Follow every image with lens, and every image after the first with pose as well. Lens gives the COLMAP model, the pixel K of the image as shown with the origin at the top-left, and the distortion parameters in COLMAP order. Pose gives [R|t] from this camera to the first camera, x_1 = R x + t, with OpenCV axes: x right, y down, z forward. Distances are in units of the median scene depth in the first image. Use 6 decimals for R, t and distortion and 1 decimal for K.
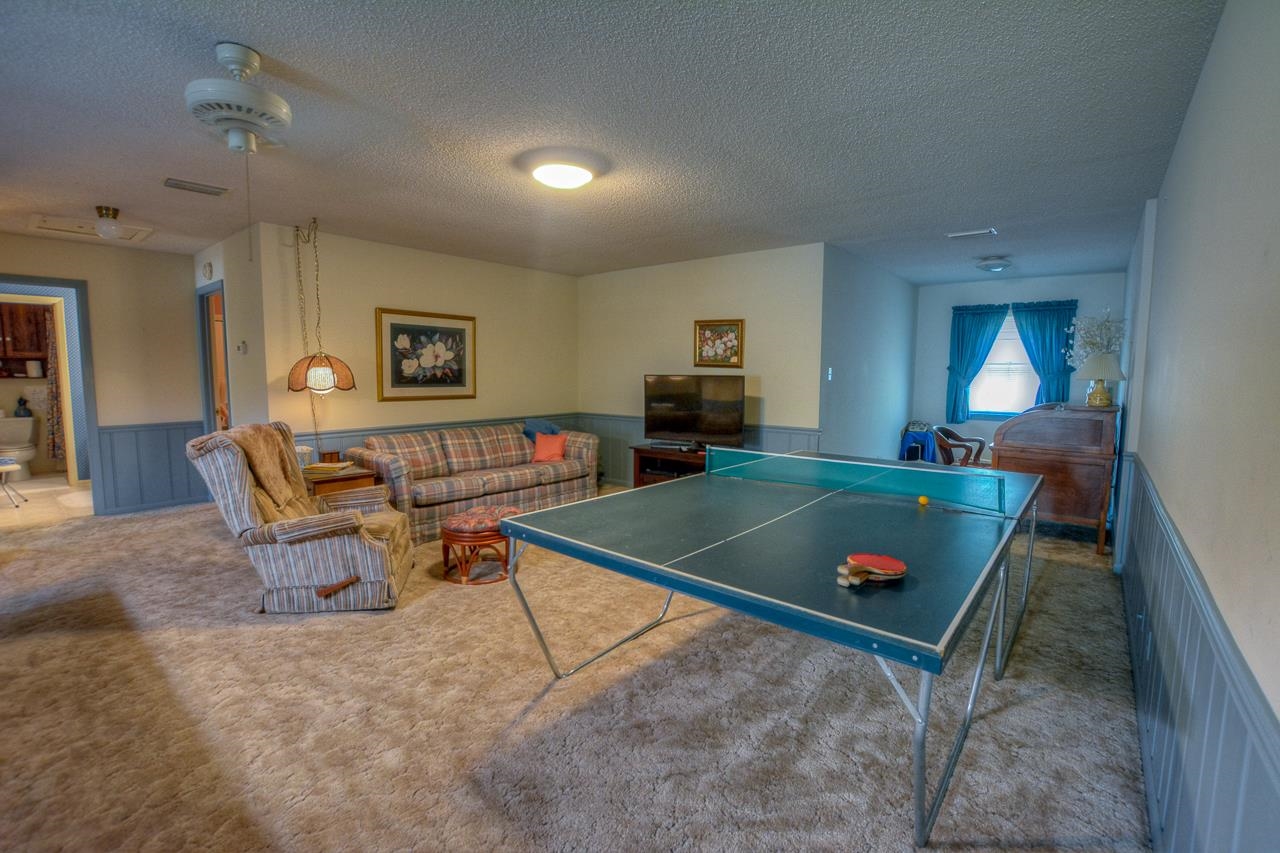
lens RADIAL K [[559.4, 0, 642.0], [0, 559.4, 421.0], [0, 0, 1]] dist [-0.036355, 0.005522]
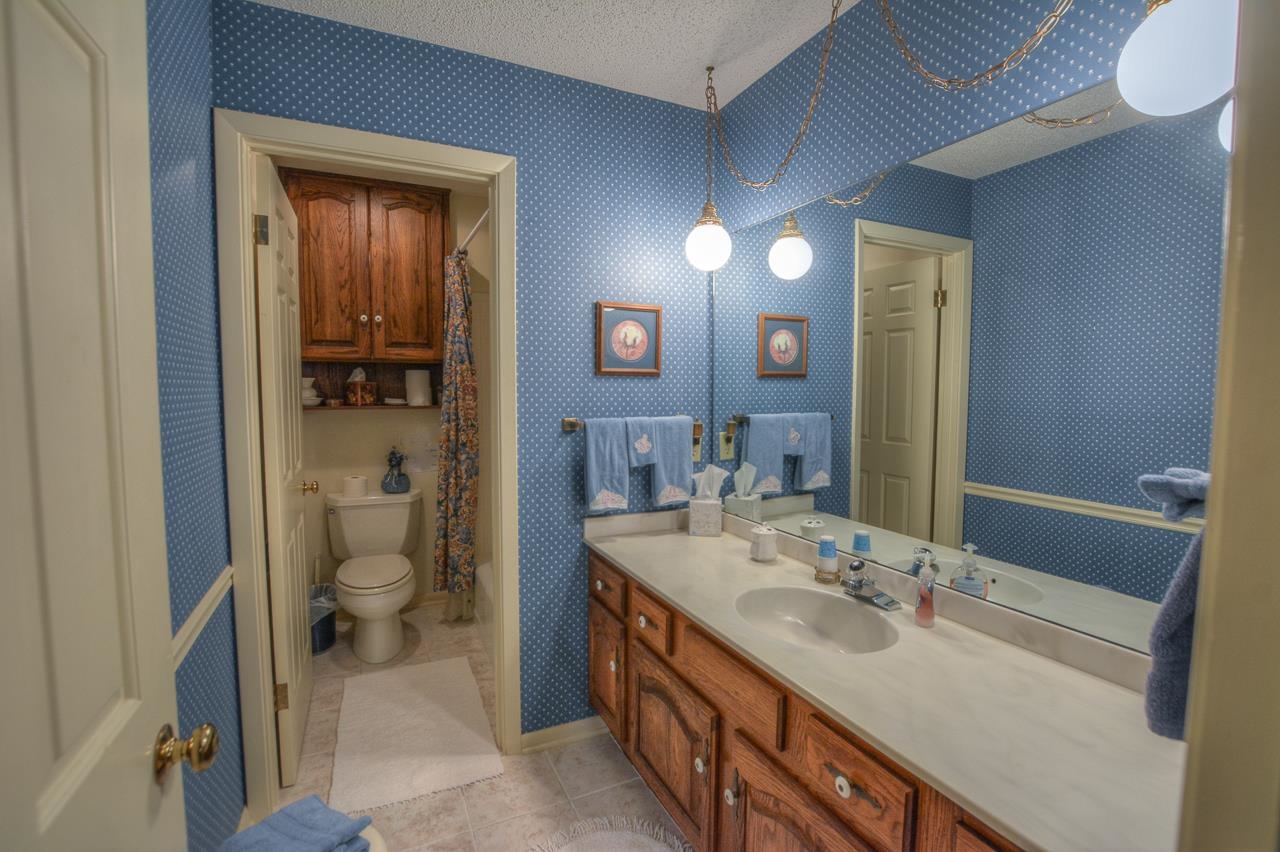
lens RADIAL K [[559.4, 0, 638.2], [0, 559.4, 427.9], [0, 0, 1]] dist [-0.036355, 0.005522]
pose [[0.904599, 0.020898, -0.425751, -0.768884], [-0.036339, 0.998942, -0.028178, -0.057034], [0.424712, 0.040961, 0.904401, 0.662508]]
